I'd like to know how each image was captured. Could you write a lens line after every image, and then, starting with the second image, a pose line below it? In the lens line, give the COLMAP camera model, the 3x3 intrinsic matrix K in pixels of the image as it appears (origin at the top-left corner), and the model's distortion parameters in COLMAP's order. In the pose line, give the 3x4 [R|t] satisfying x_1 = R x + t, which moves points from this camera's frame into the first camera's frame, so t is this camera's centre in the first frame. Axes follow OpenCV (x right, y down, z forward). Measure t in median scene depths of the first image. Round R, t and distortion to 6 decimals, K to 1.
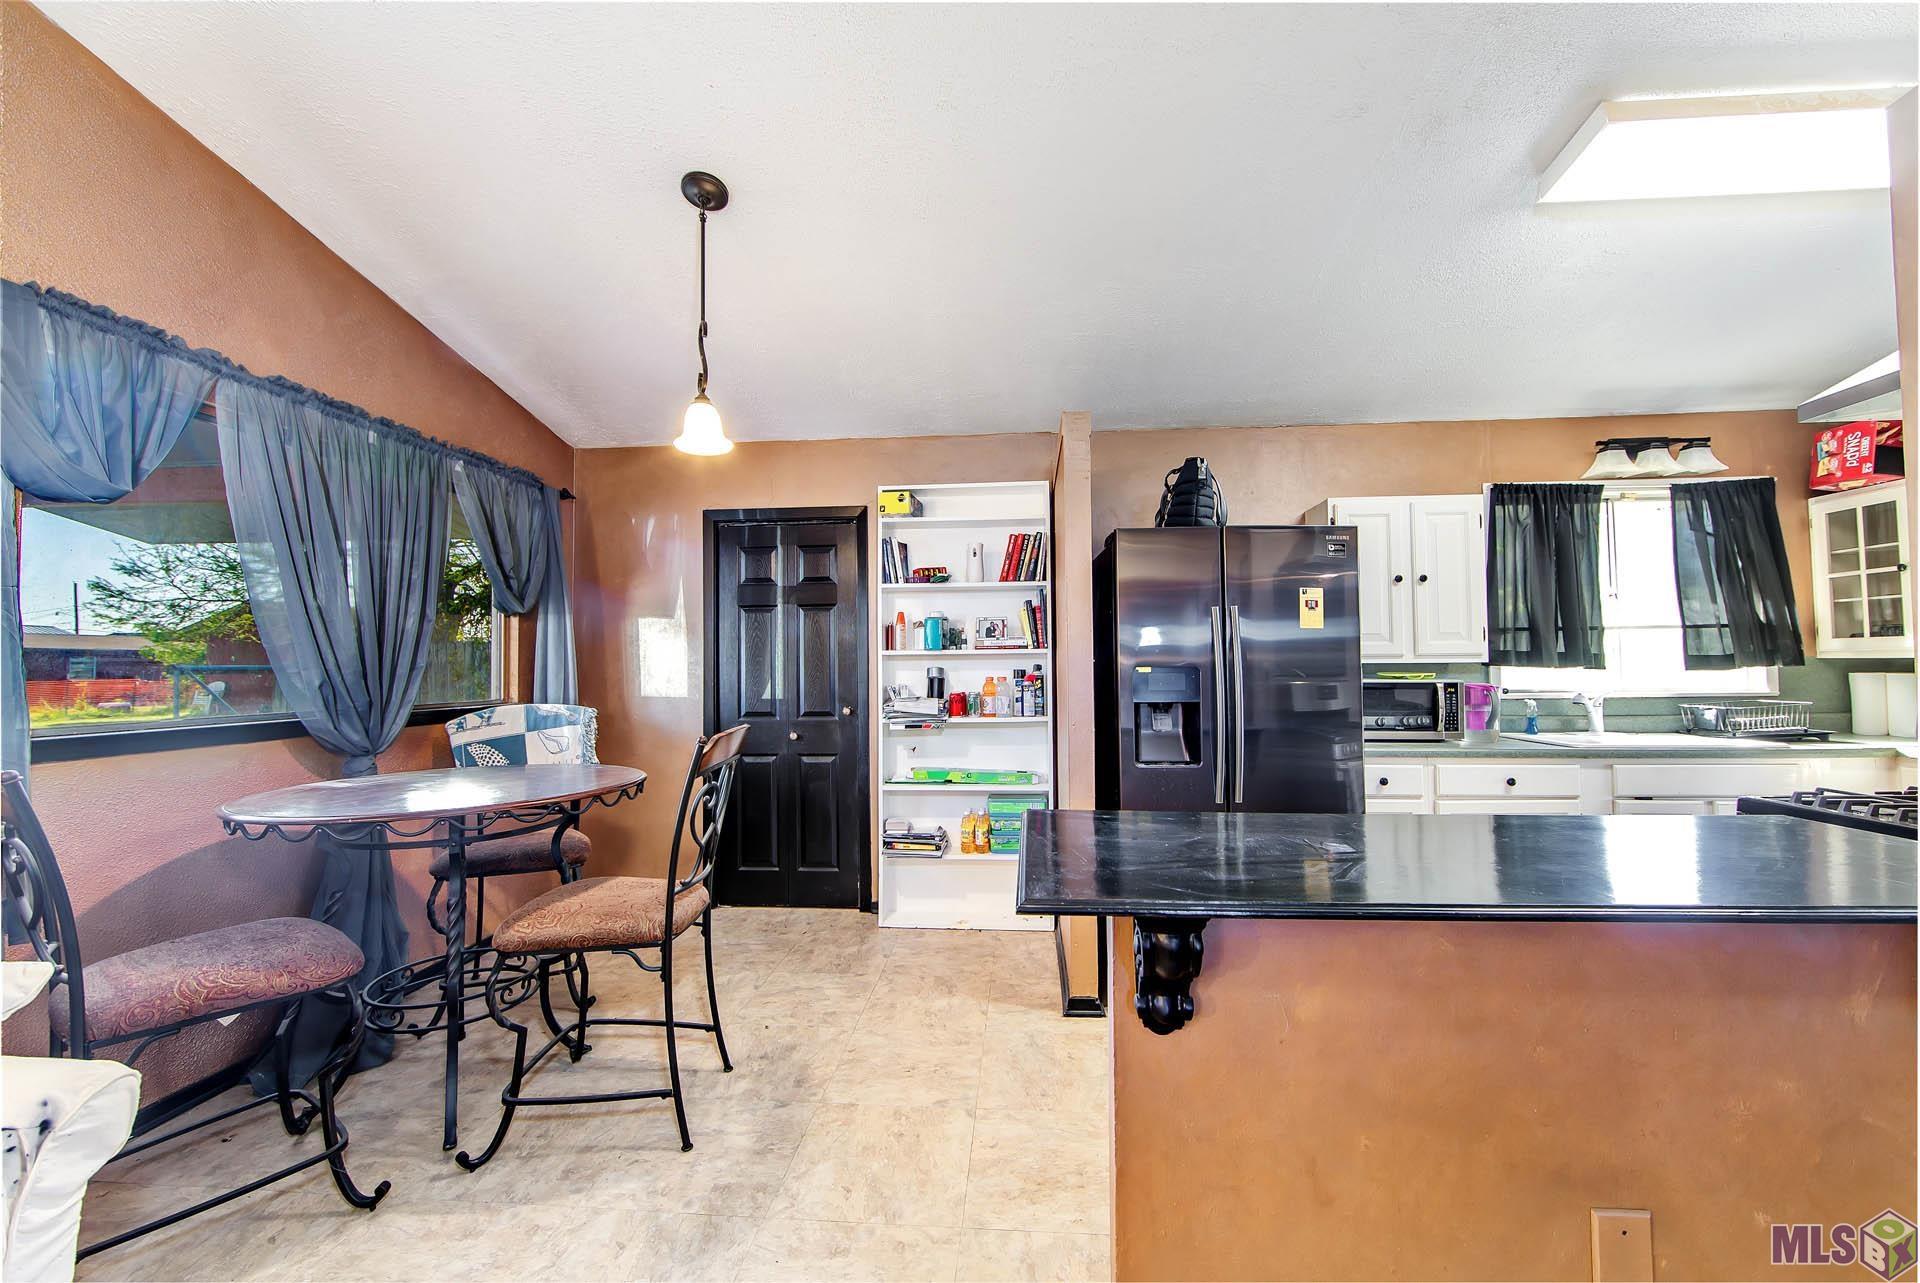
lens RADIAL K [[772.0, 0, 963.8], [0, 772.0, 641.9], [0, 0, 1]] dist [-0.000165, -0.000165]
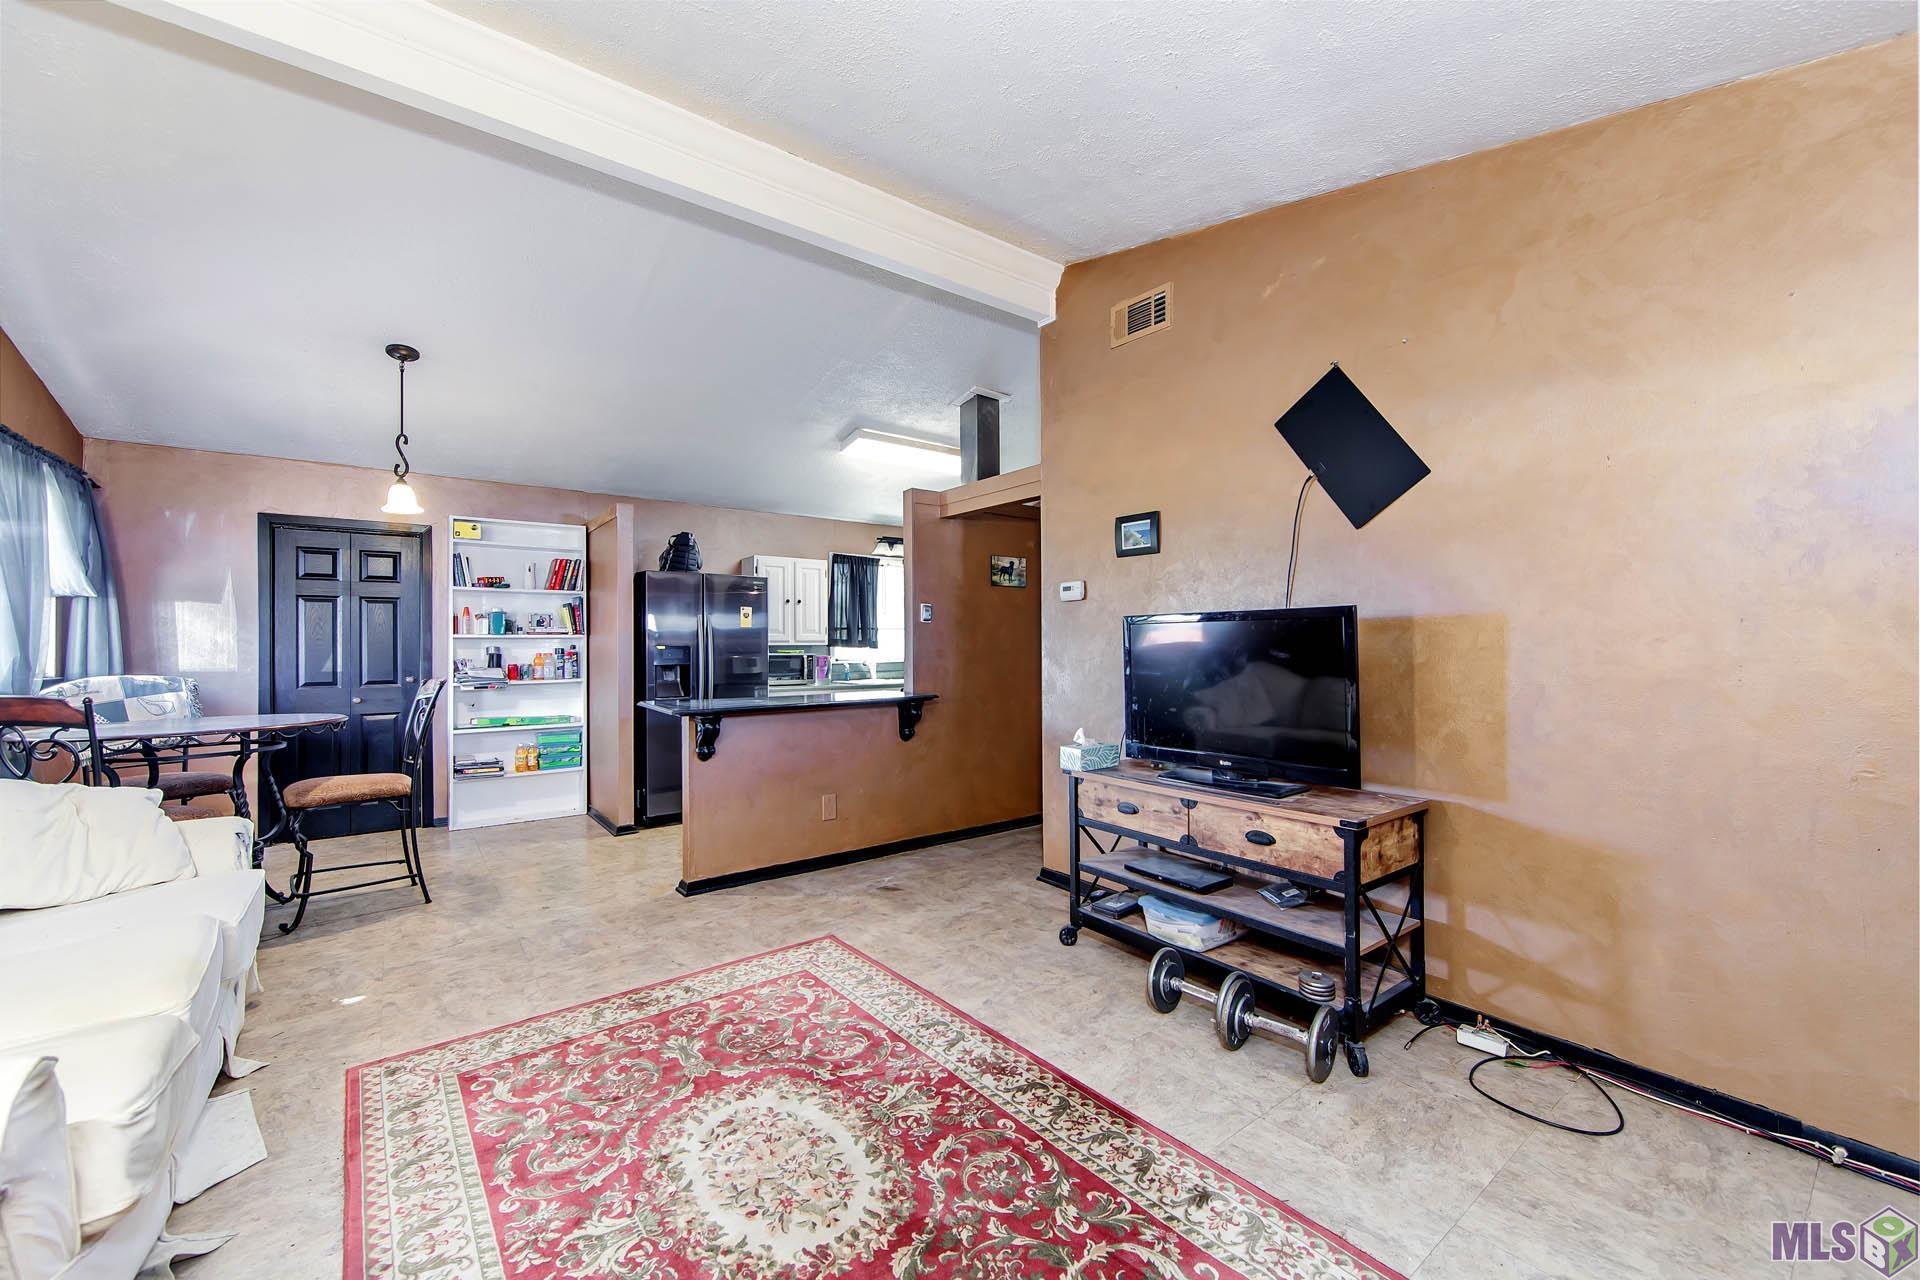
lens RADIAL K [[772.0, 0, 963.8], [0, 772.0, 640.4], [0, 0, 1]] dist [-0.000165, -0.000165]
pose [[0.754013, 0.010312, 0.656778, -0.337107], [-0.021672, 0.999723, 0.009183, -0.010716], [-0.656502, -0.021158, 0.754028, -0.679206]]
